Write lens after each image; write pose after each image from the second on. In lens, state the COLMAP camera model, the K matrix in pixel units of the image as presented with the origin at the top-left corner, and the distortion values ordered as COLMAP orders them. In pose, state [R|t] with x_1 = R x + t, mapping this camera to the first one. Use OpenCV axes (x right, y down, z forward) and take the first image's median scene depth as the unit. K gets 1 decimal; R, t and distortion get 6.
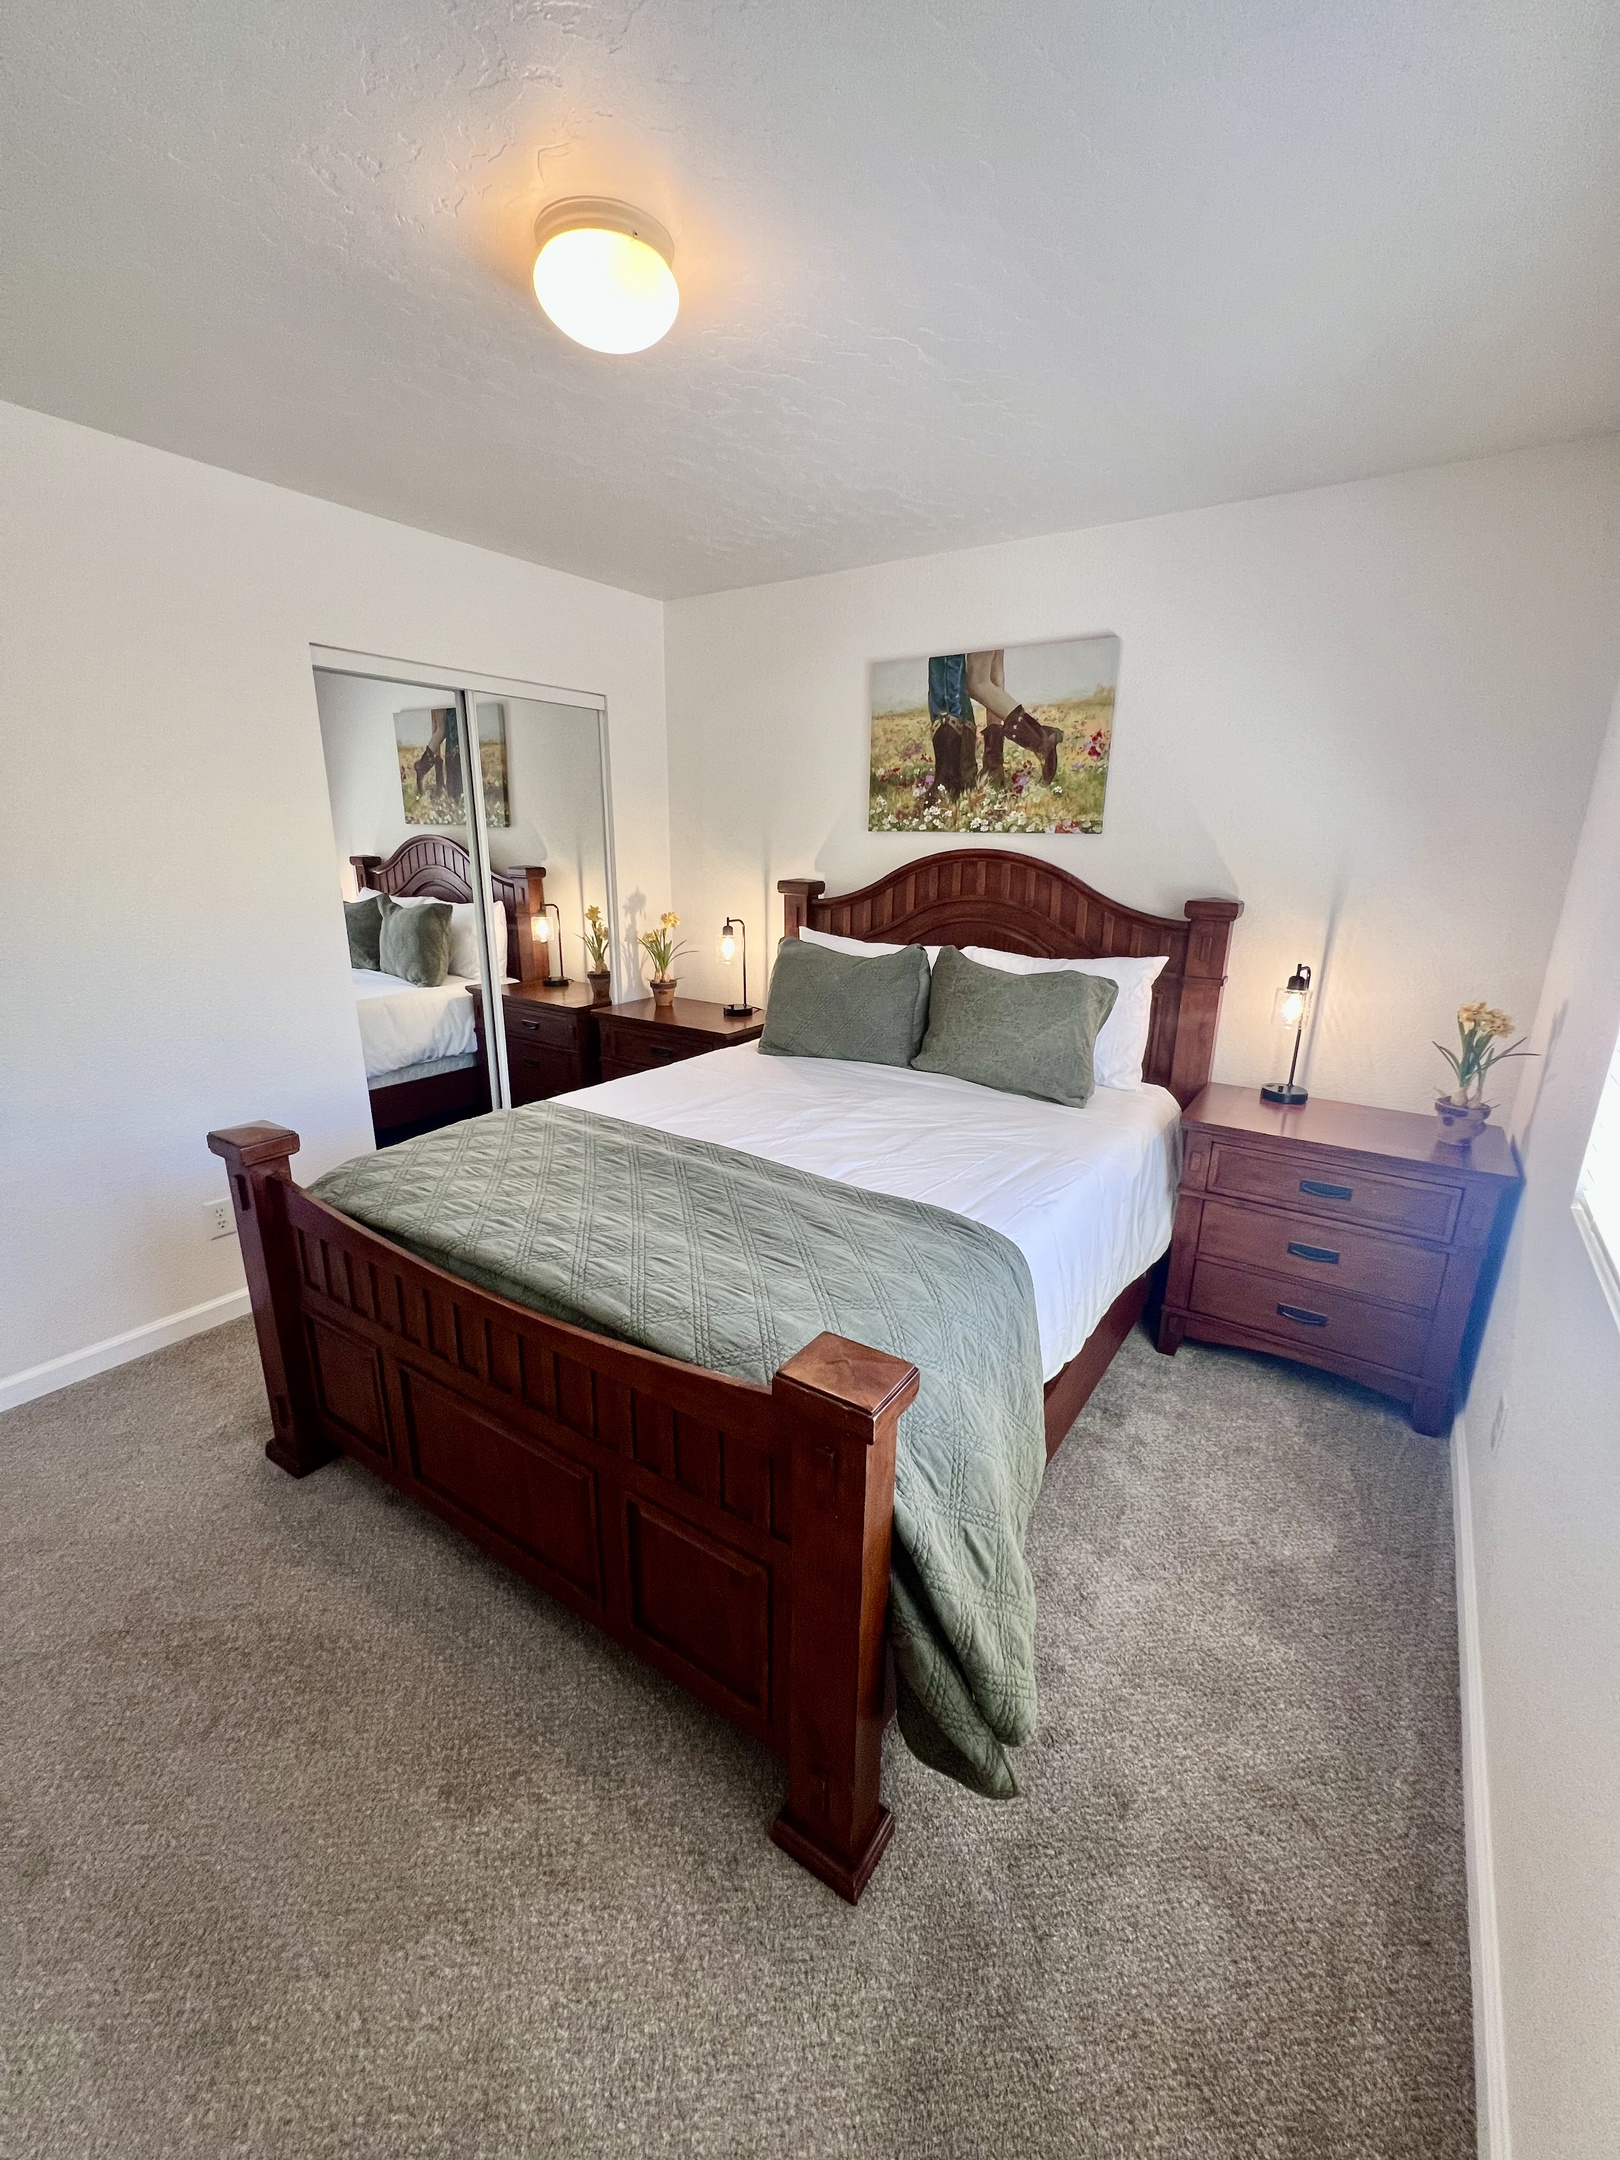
lens RADIAL K [[862.5, 0, 817.2], [0, 862.5, 1080.5], [0, 0, 1]] dist [-0.002583, 0.000005]
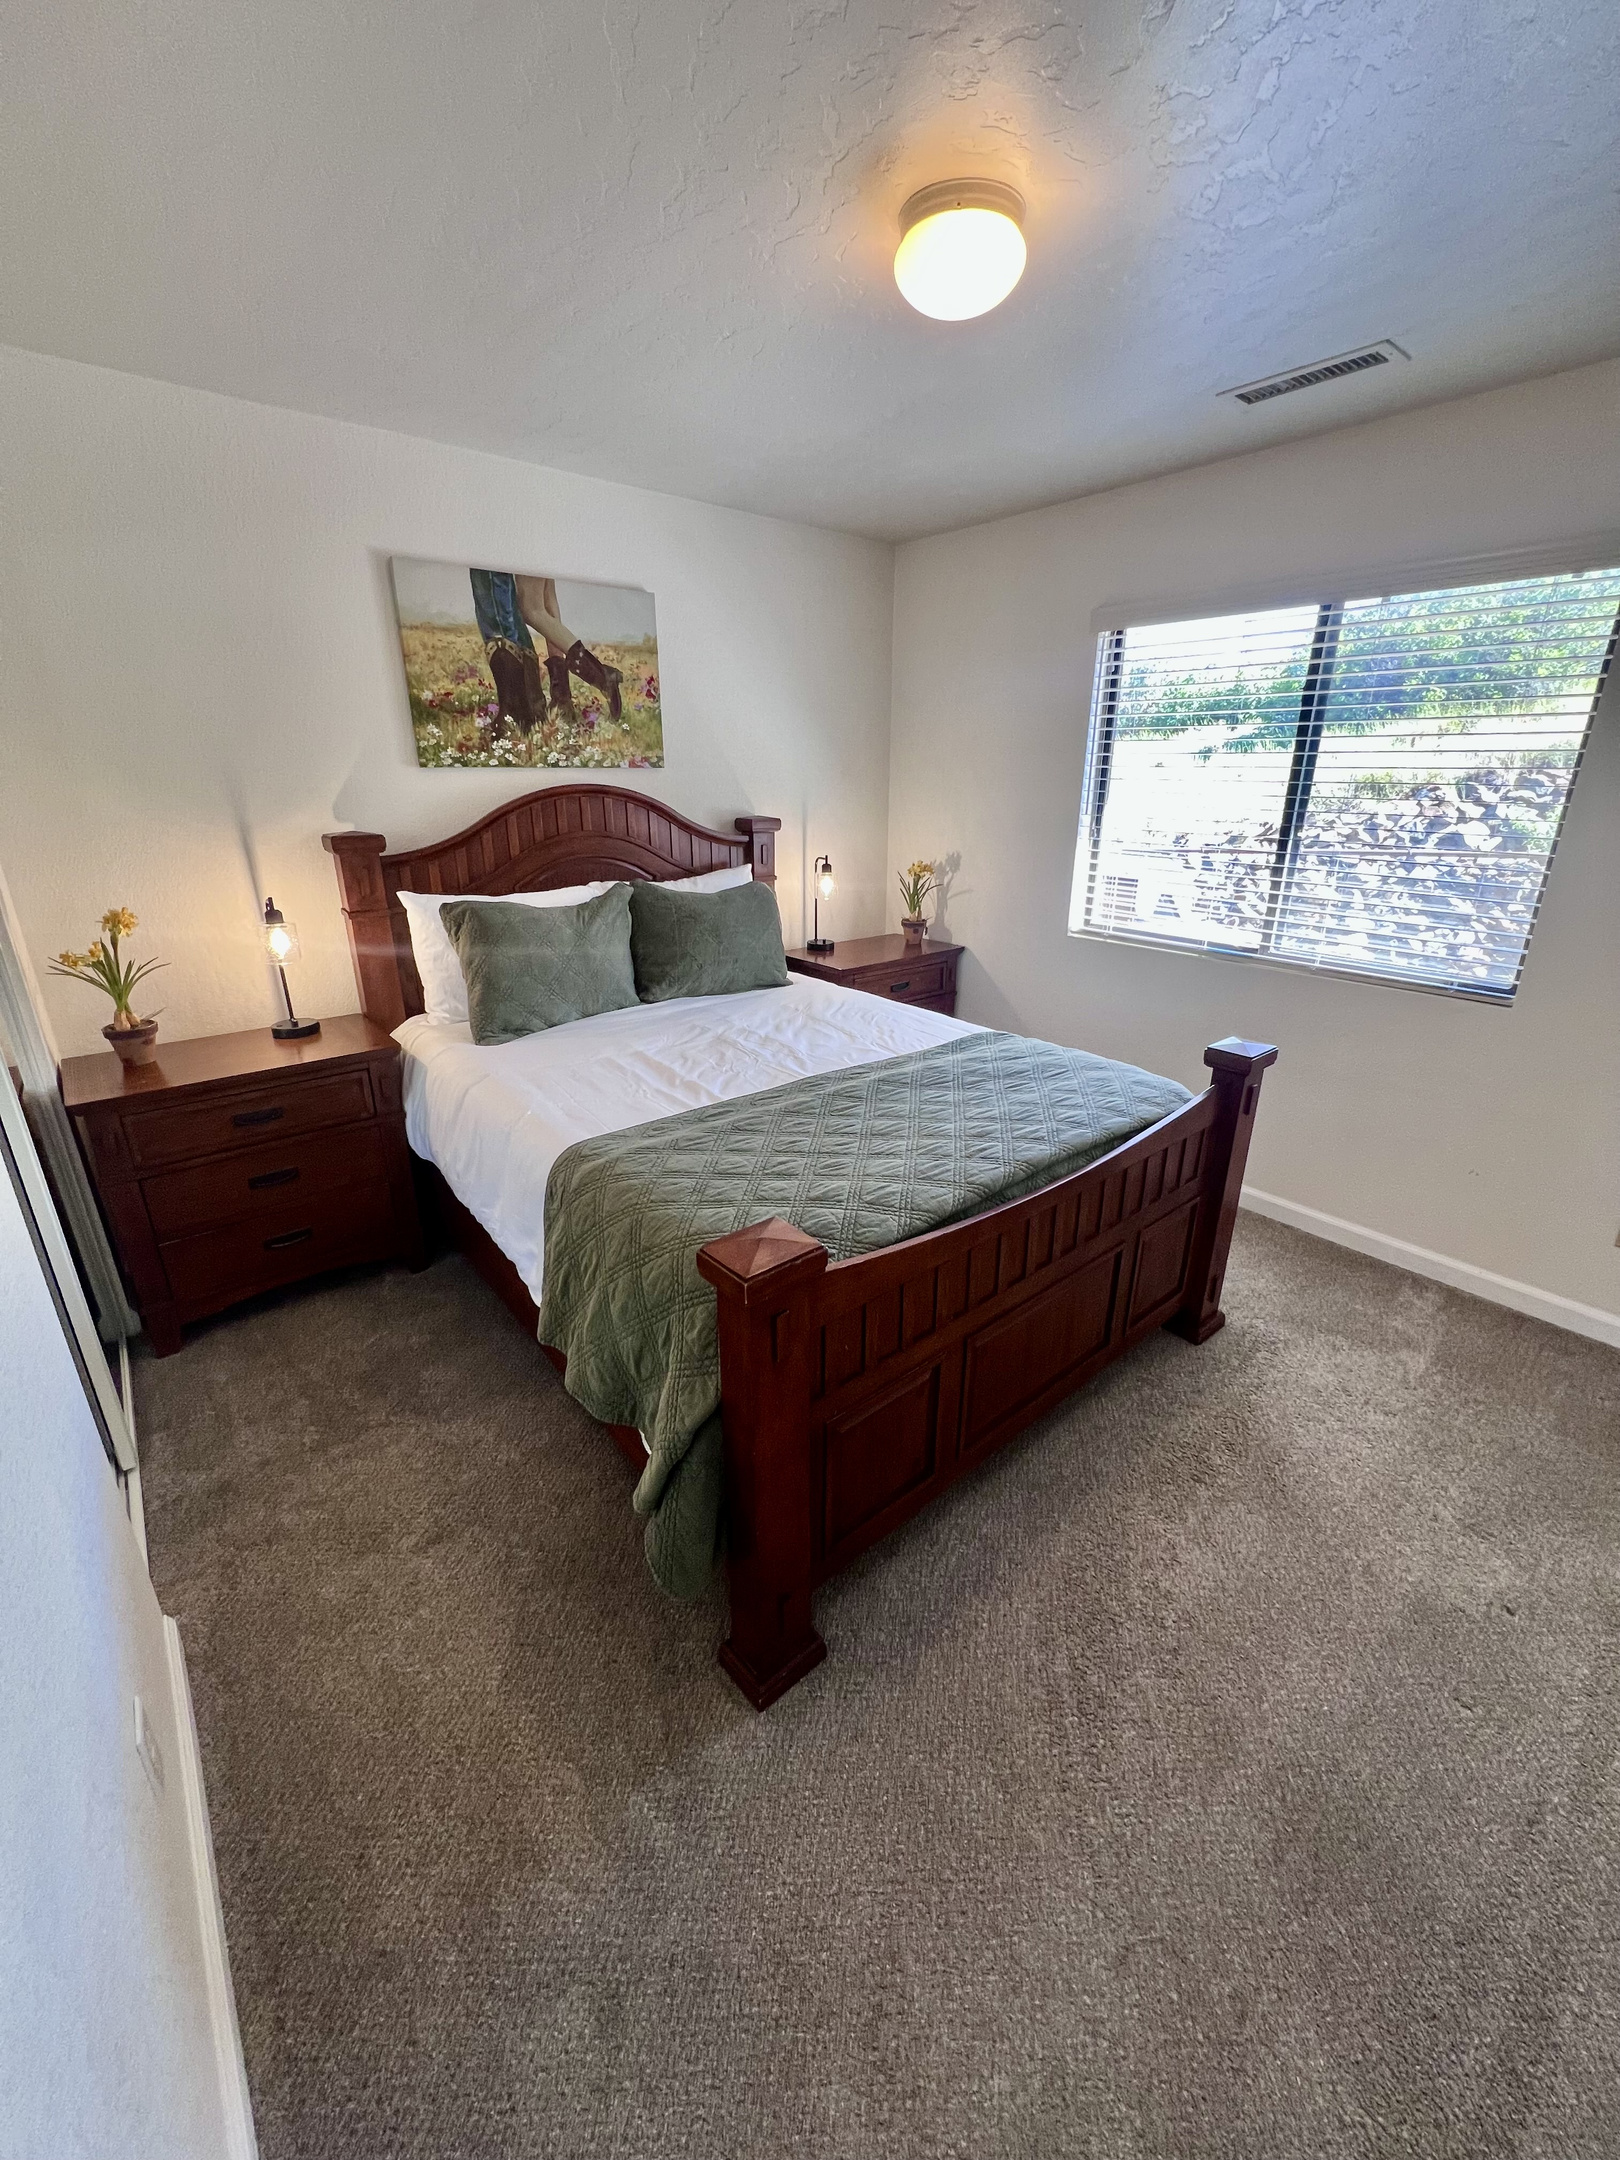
lens RADIAL K [[862.5, 0, 817.2], [0, 862.5, 1080.5], [0, 0, 1]] dist [-0.002583, 0.000005]
pose [[0.279951, -0.336491, 0.899111, -0.758854], [0.266650, 0.926963, 0.263890, -0.140054], [-0.922239, 0.165872, 0.349230, 0.451166]]
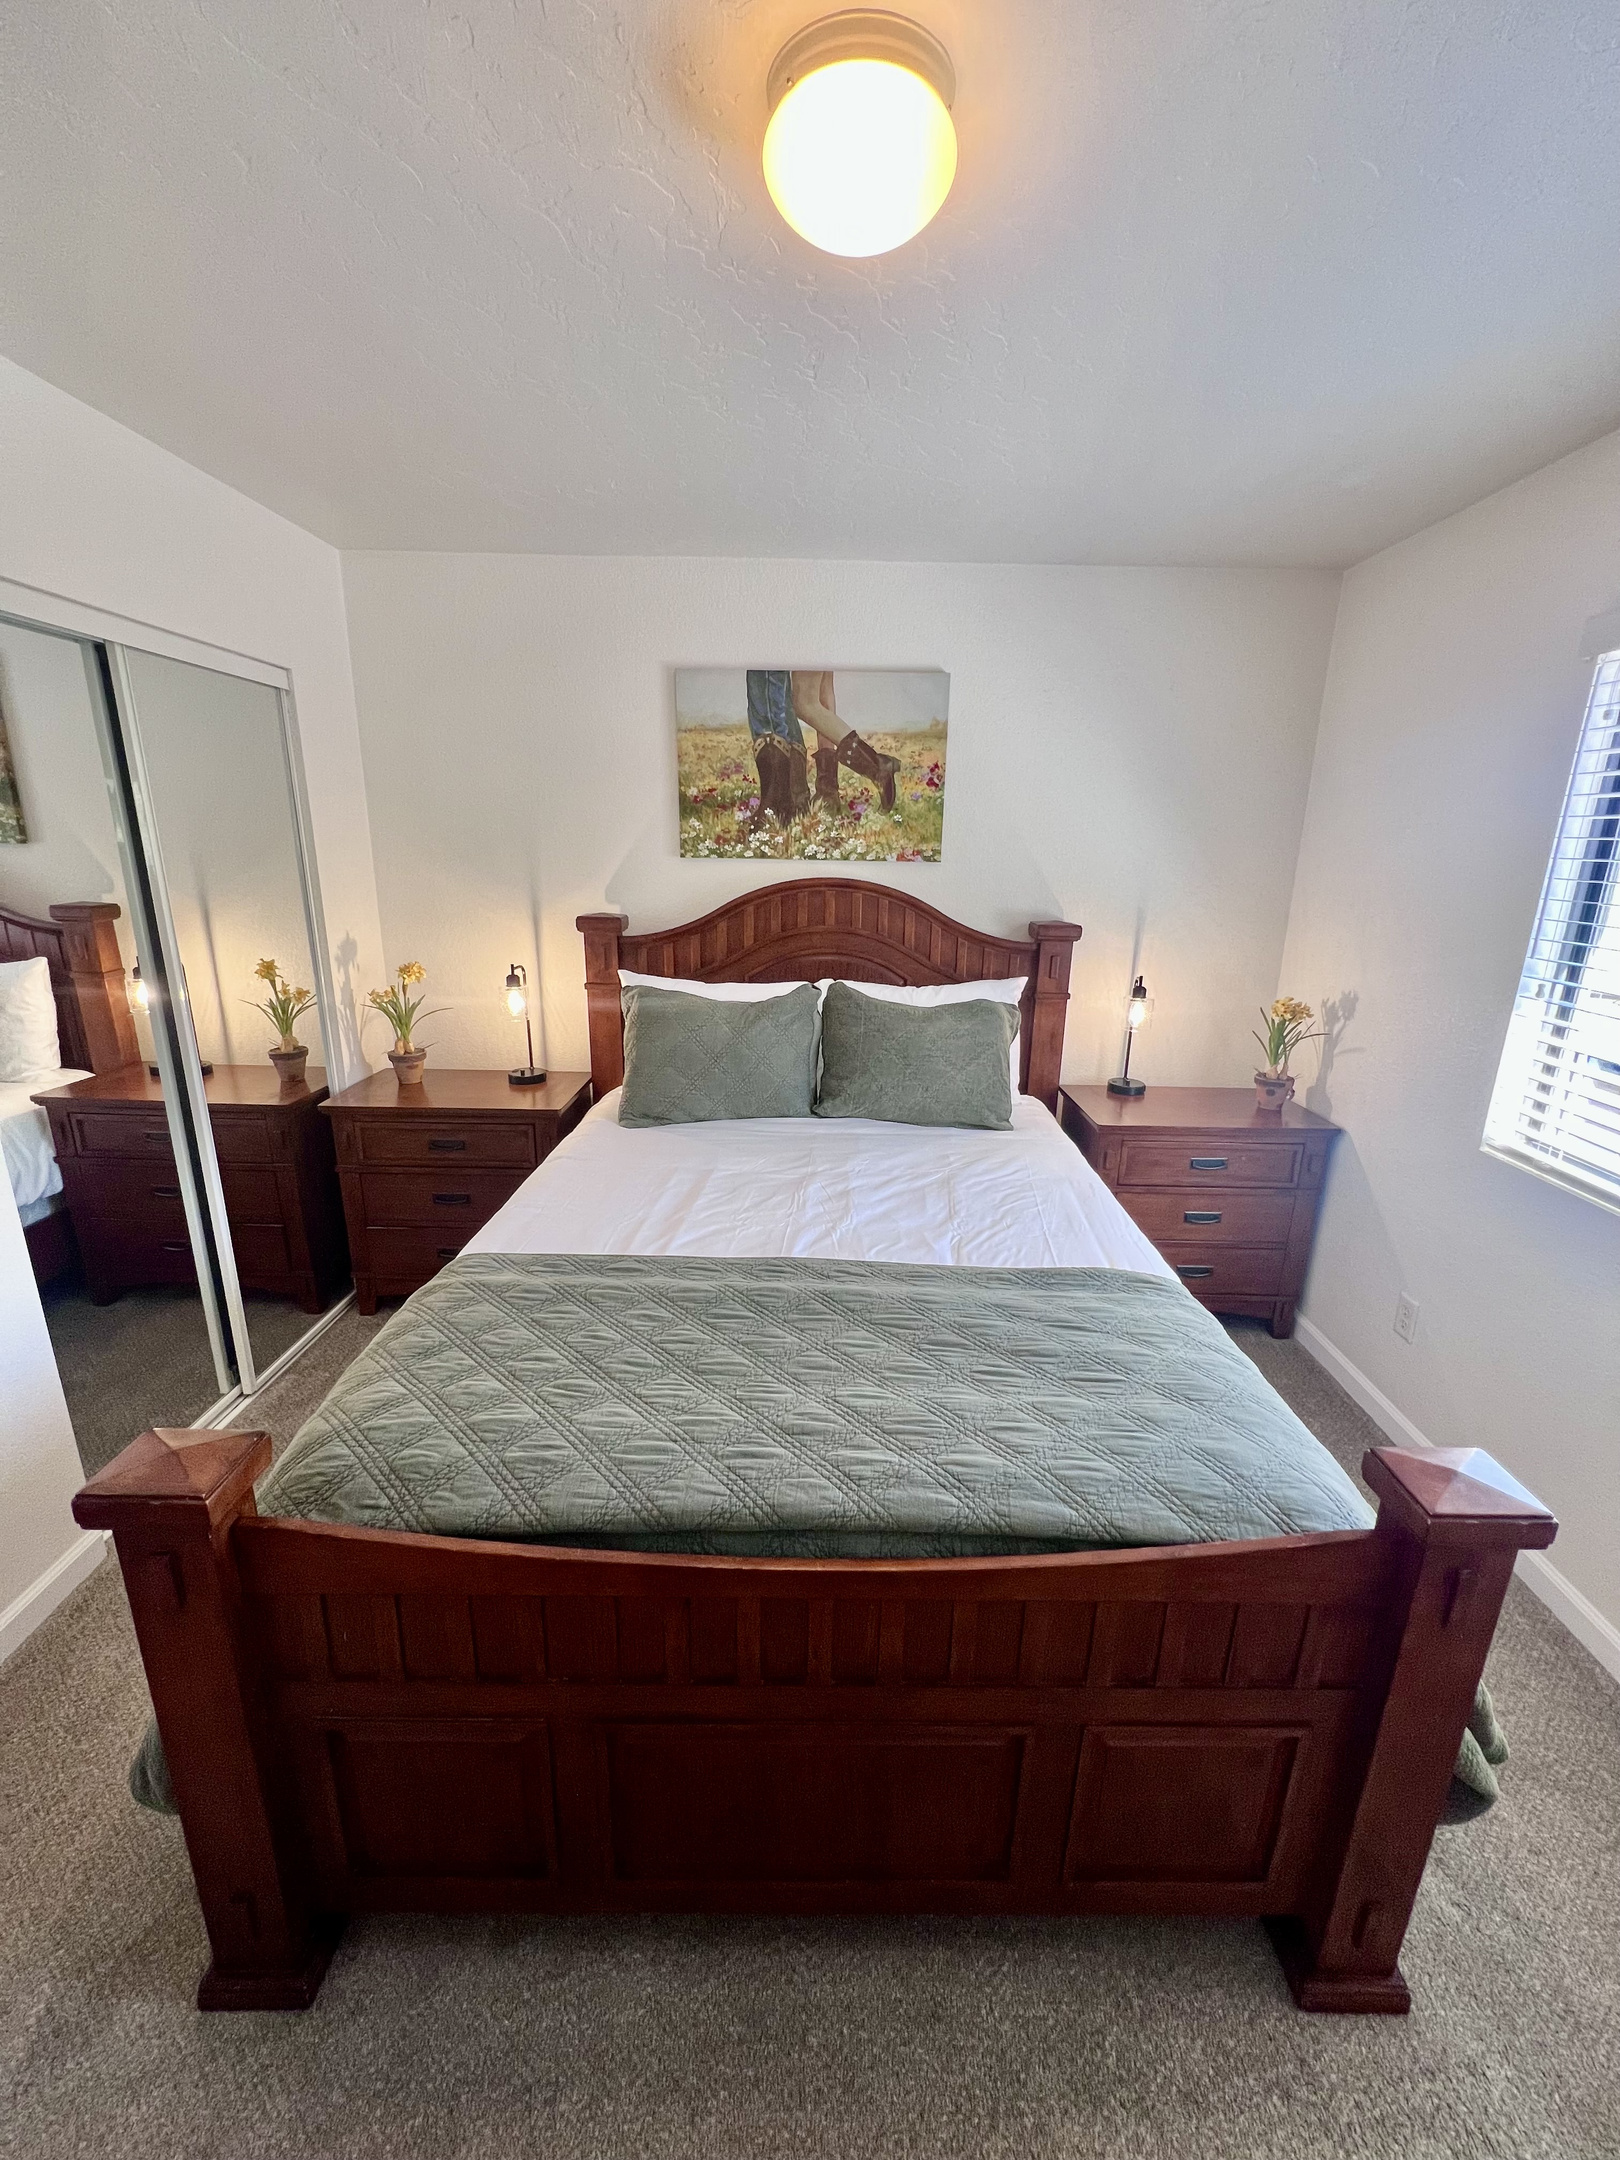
lens RADIAL K [[862.5, 0, 817.2], [0, 862.5, 1080.5], [0, 0, 1]] dist [-0.002583, 0.000005]
pose [[0.834226, -0.145120, 0.531984, -0.363421], [0.145557, 0.988484, 0.041394, -0.087505], [-0.531864, 0.042902, 0.845742, 0.206358]]
